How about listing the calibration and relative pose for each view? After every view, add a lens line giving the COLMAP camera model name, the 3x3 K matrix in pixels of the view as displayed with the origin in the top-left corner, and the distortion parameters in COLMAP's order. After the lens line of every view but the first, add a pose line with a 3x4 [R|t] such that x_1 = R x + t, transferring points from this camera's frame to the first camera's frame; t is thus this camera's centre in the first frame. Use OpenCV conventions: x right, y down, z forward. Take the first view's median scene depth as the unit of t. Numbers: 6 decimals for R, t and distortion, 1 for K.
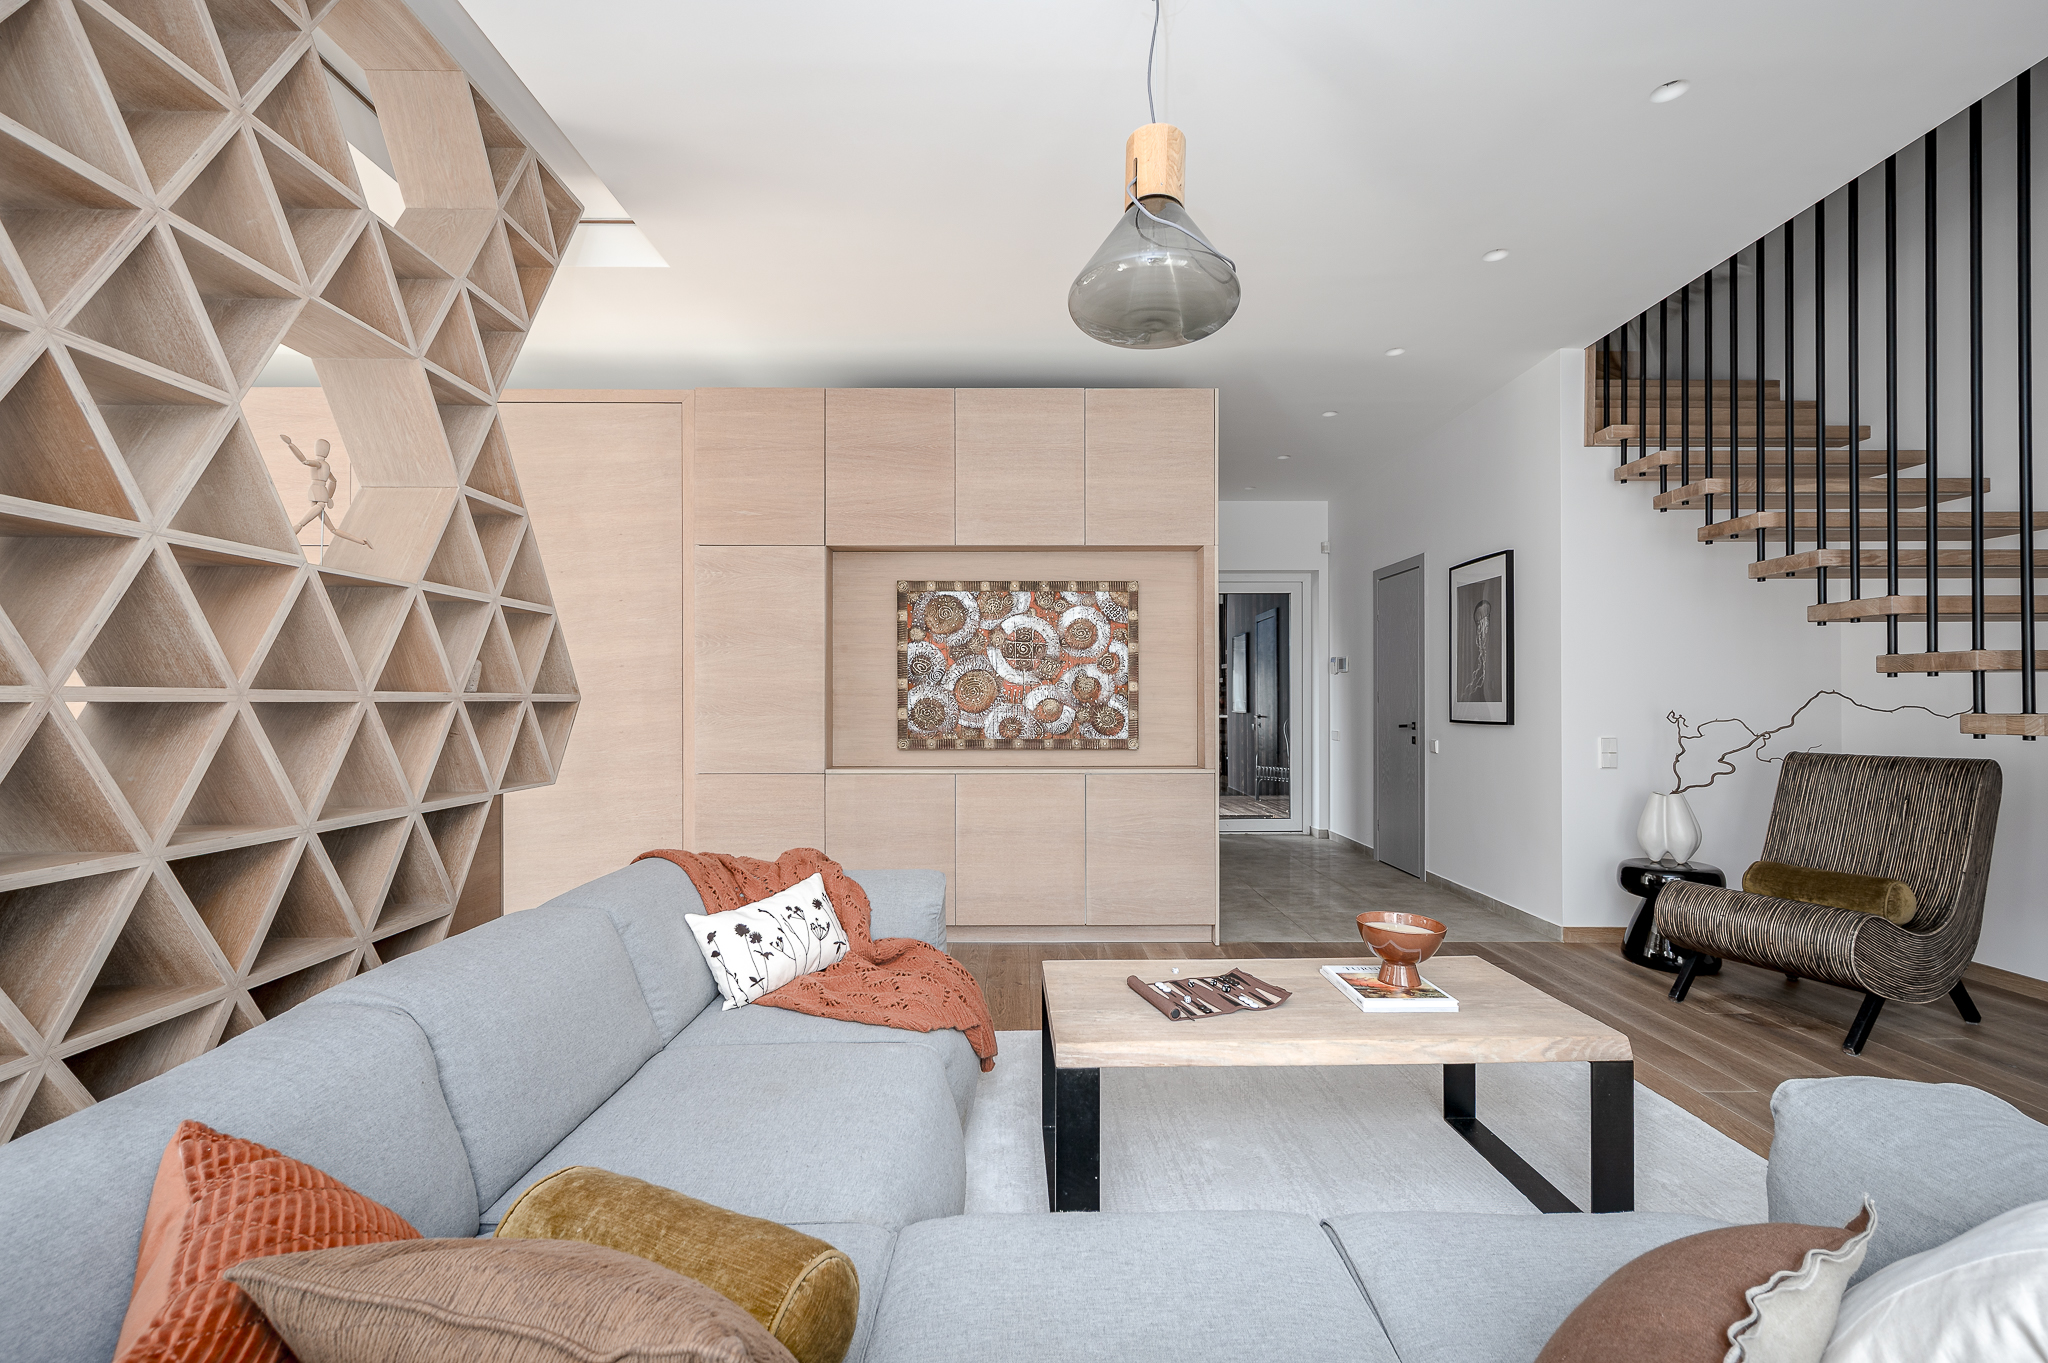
lens RADIAL K [[852.9, 0, 1015.4], [0, 852.9, 695.8], [0, 0, 1]] dist [0.003394, 0.000263]
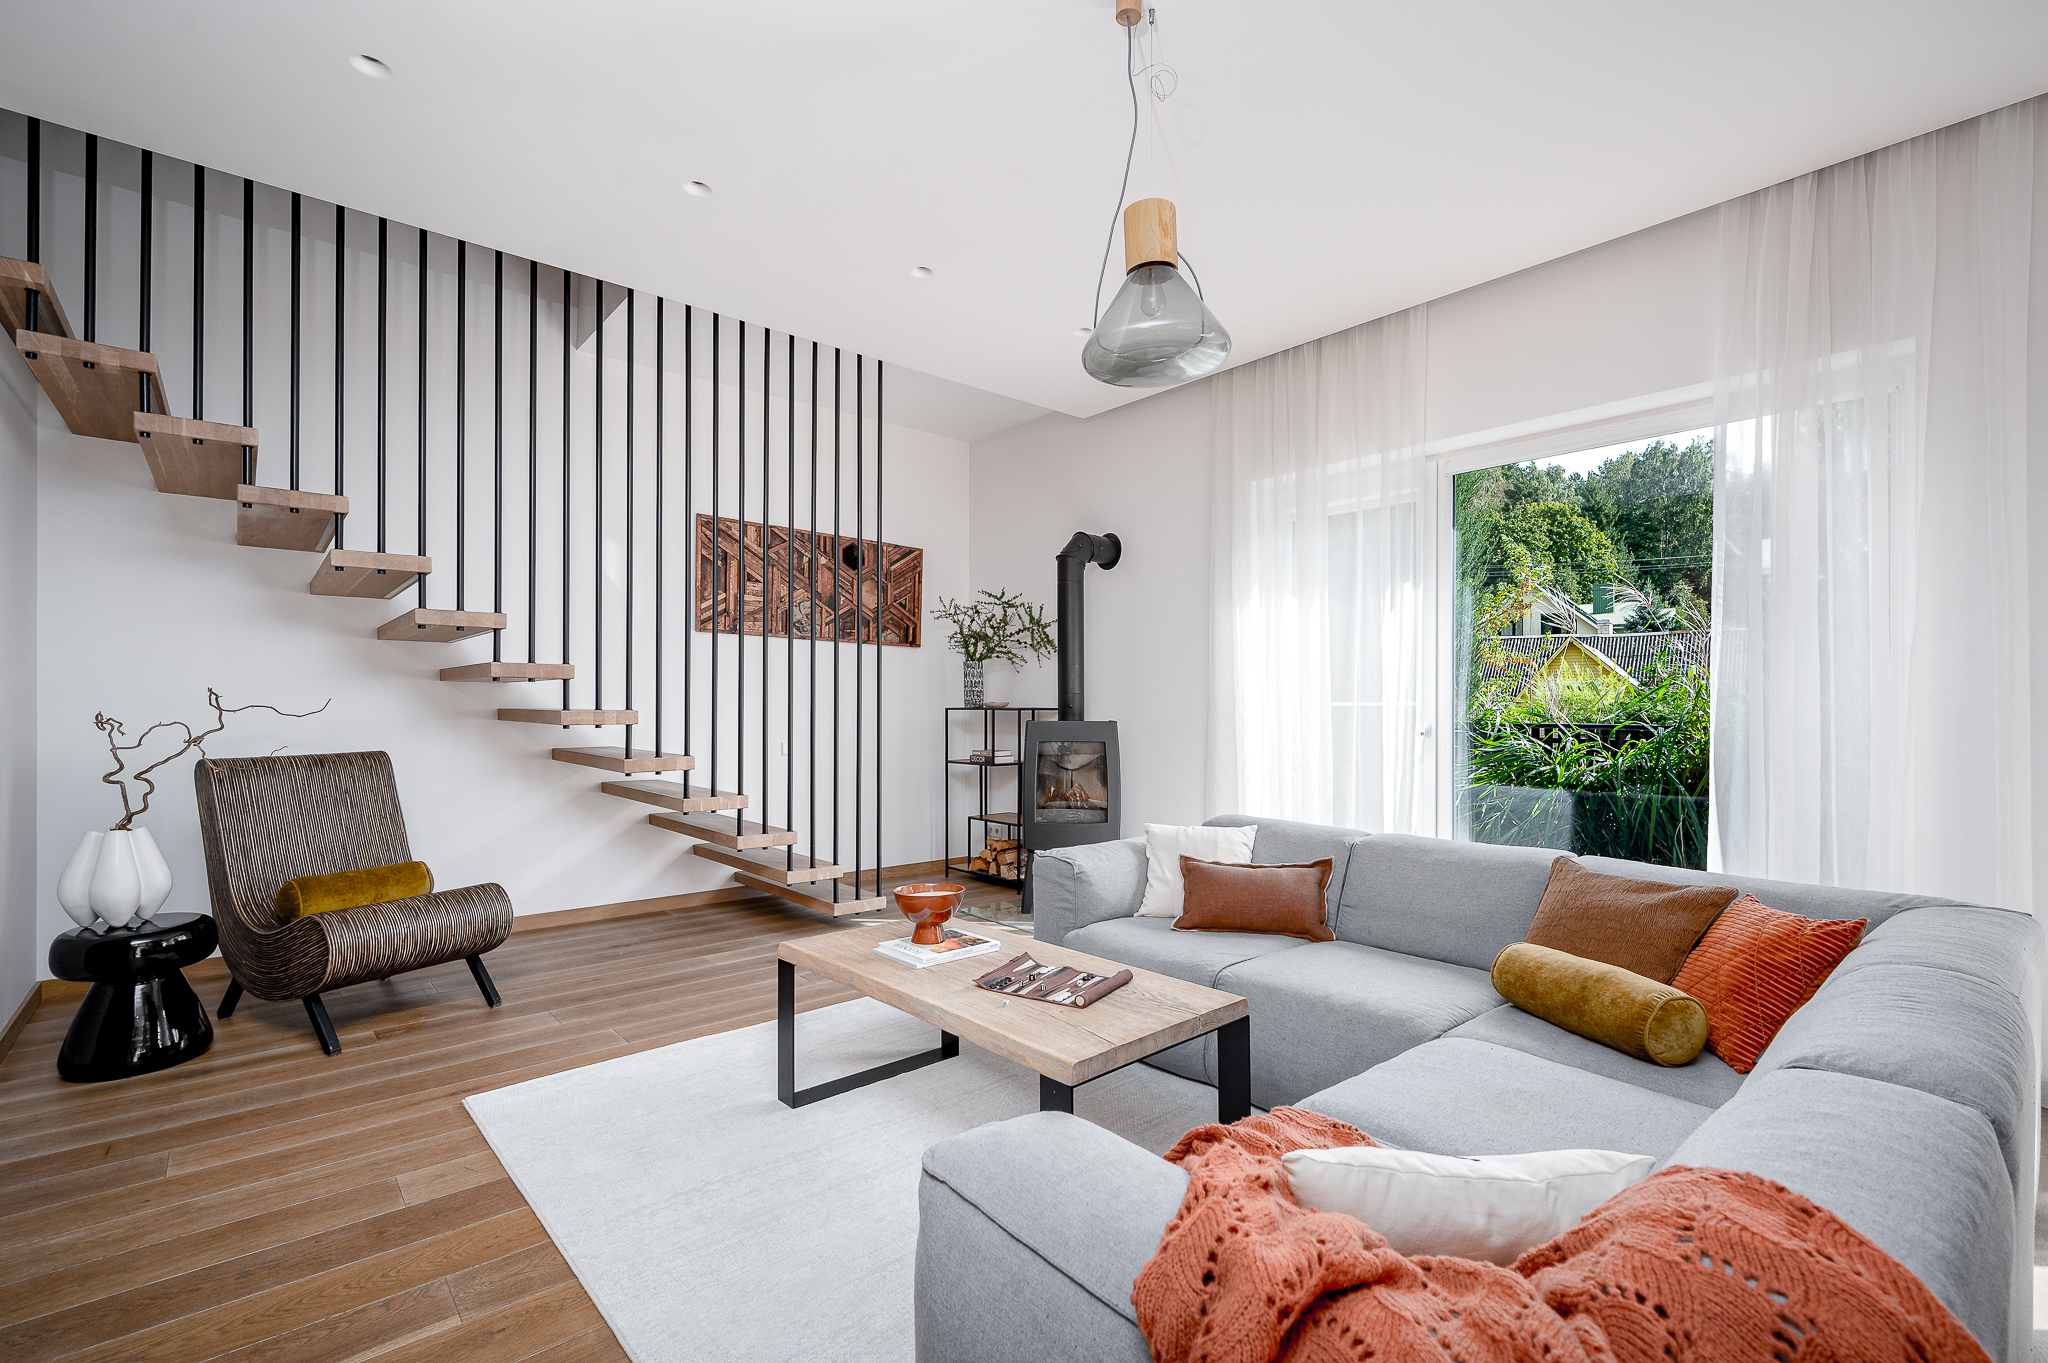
lens RADIAL K [[935.6, 0, 1026.0], [0, 935.6, 694.7], [0, 0, 1]] dist [-0.005317, -0.000933]
pose [[-0.665710, 0.008660, 0.746160, -0.377834], [-0.007692, 0.999800, -0.018467, 0.013018], [-0.746171, -0.018033, -0.665510, 1.114559]]
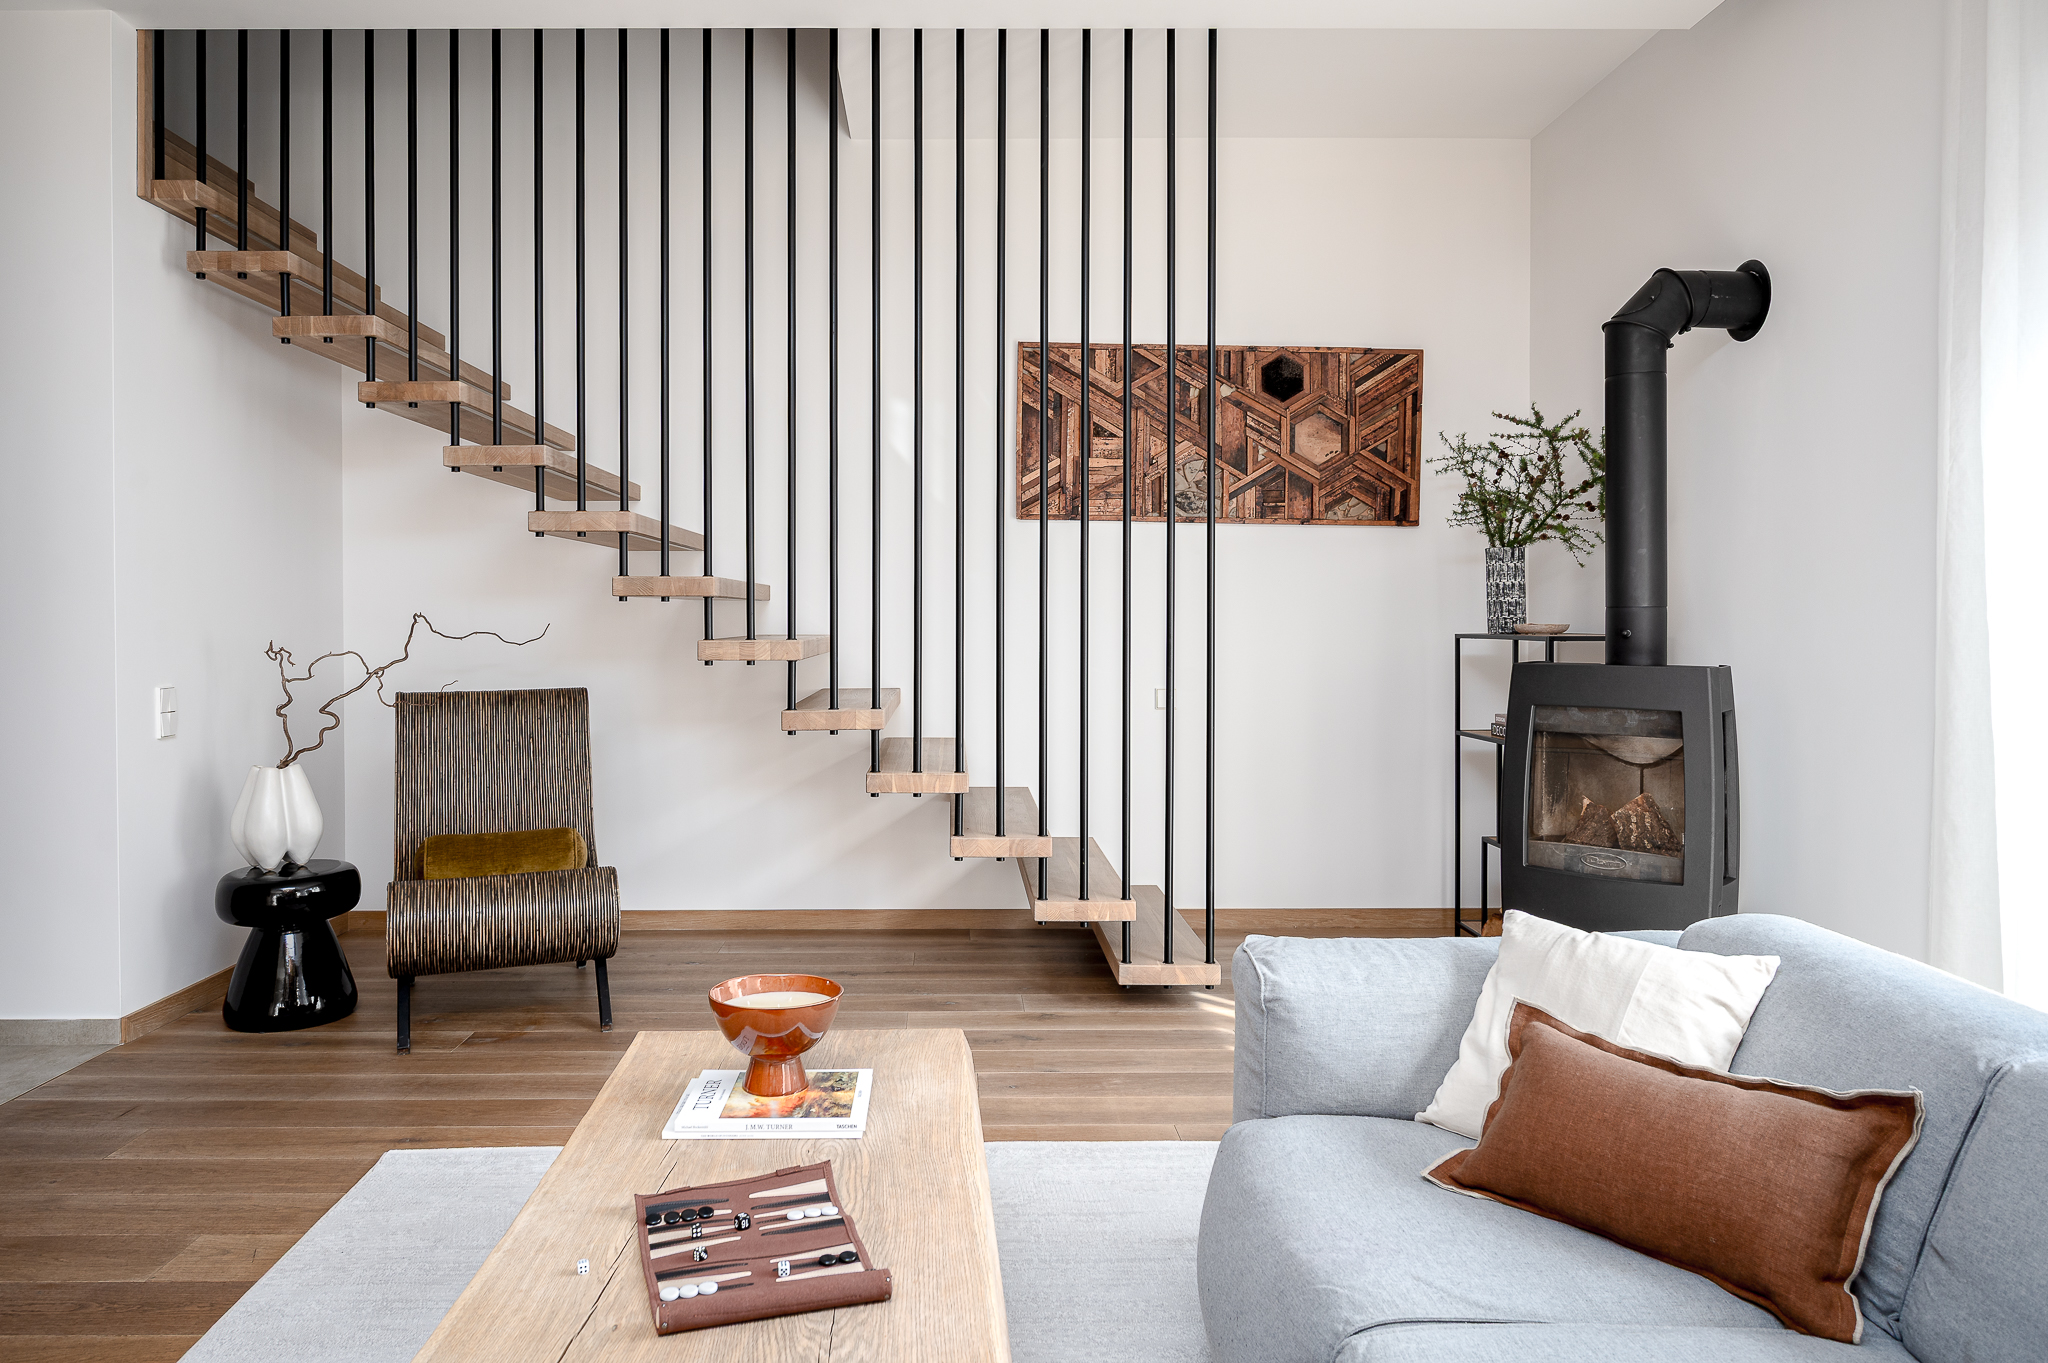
lens RADIAL K [[1323.7, 0, 956.4], [0, 1323.7, 634.8], [0, 0, 1]] dist [-0.006478, 0.002600]
pose [[-0.008528, -0.009091, 0.999922, -0.322474], [-0.008048, 0.999927, 0.009022, -0.001682], [-0.999931, -0.007970, -0.008601, 0.558304]]
